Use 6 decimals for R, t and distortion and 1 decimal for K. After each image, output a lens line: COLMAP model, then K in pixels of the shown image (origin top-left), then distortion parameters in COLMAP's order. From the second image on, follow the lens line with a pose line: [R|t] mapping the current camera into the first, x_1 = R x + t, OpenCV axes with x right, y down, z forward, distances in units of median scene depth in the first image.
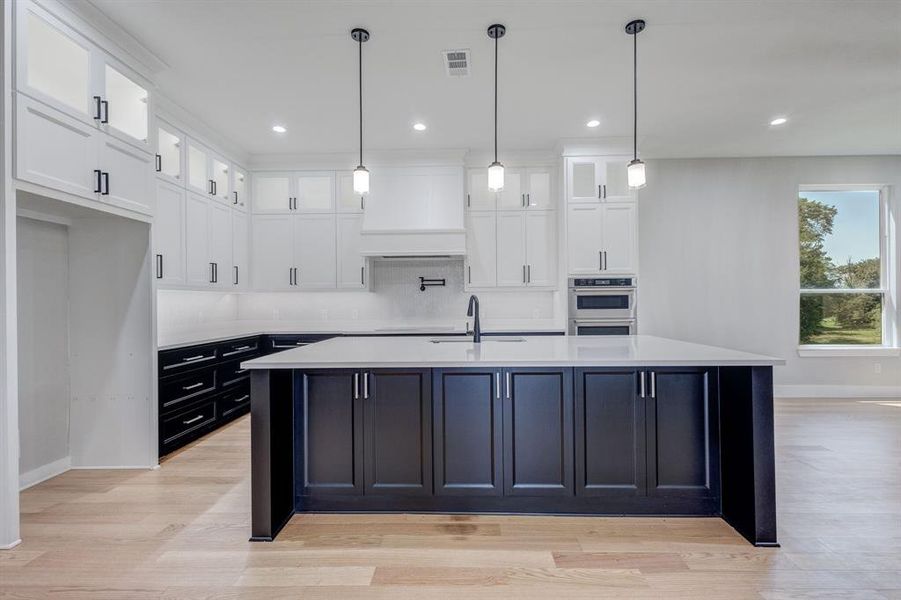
lens RADIAL K [[422.0, 0, 453.2], [0, 422.0, 299.9], [0, 0, 1]] dist [0.002808, 0.000027]
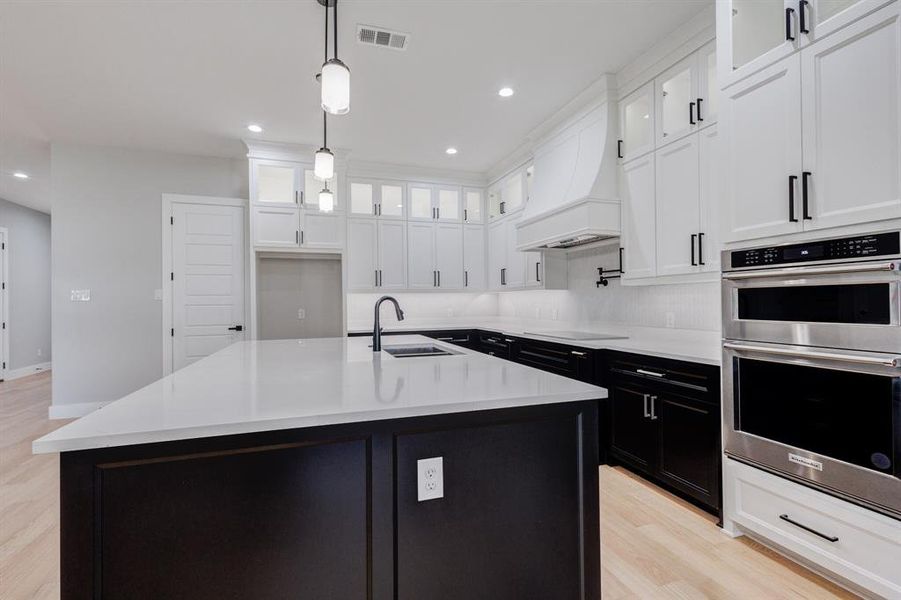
lens RADIAL K [[413.2, 0, 450.9], [0, 413.2, 299.1], [0, 0, 1]] dist [0.007319, -0.001104]
pose [[0.343814, -0.001678, -0.939036, 0.602373], [0.013152, 0.999909, 0.003029, -0.004284], [0.938946, -0.013391, 0.343805, 0.564206]]
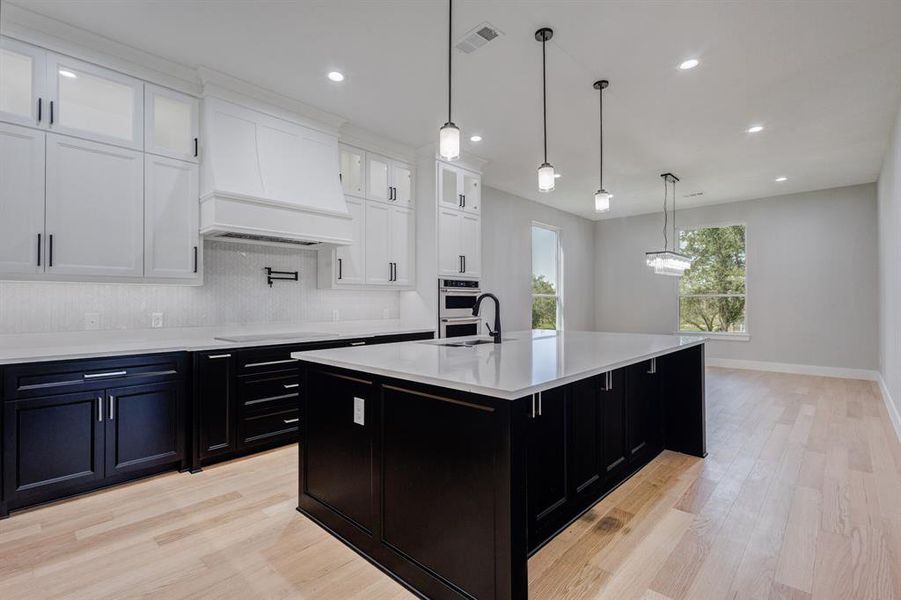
lens RADIAL K [[422.0, 0, 453.2], [0, 422.0, 299.9], [0, 0, 1]] dist [0.002808, 0.000027]
pose [[0.660533, 0.009517, 0.750737, -0.479418], [-0.007222, 0.999954, -0.006322, 0.006502], [-0.750762, -0.001246, 0.660572, 0.295975]]
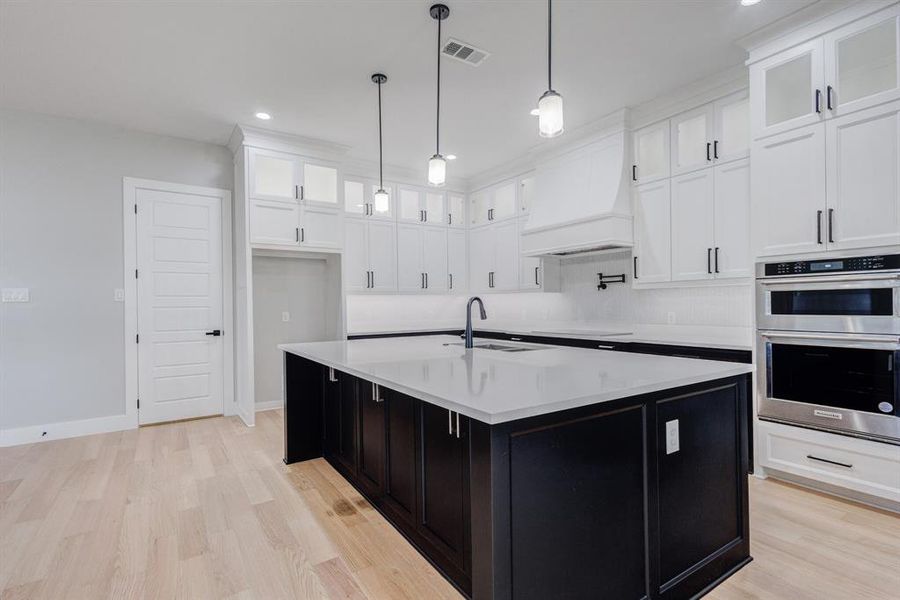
lens RADIAL K [[427.4, 0, 449.7], [0, 427.4, 304.4], [0, 0, 1]] dist [0.004144, 0.000809]
pose [[0.572492, 0.001362, -0.819909, 0.530557], [0.011475, 0.999887, 0.009673, -0.002930], [0.819830, -0.014946, 0.572412, 0.283474]]
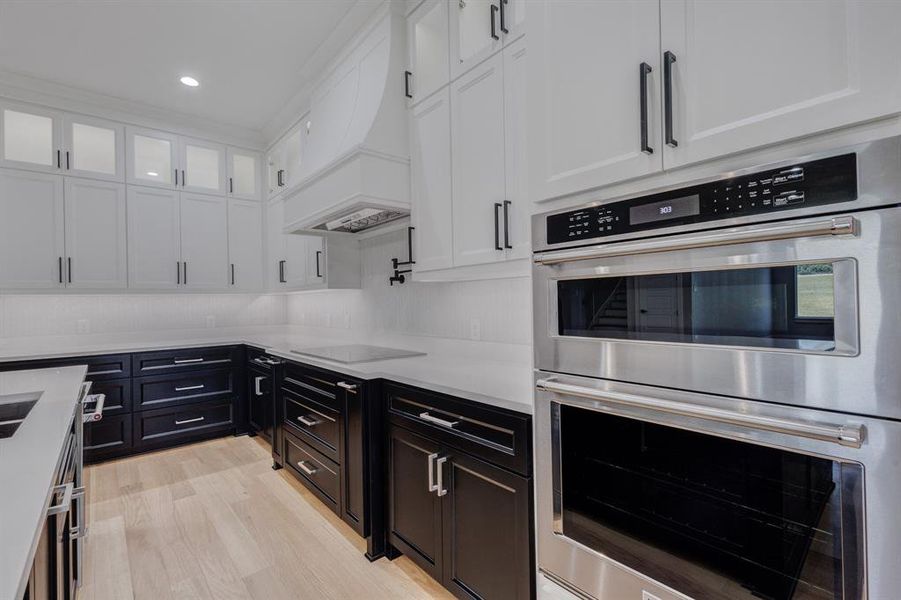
lens RADIAL K [[413.2, 0, 450.9], [0, 413.2, 299.1], [0, 0, 1]] dist [0.007319, -0.001104]
pose [[0.663118, -0.009860, -0.748450, 0.436156], [0.018765, 0.999818, 0.003455, -0.001366], [0.748279, -0.016336, 0.663183, 0.790630]]
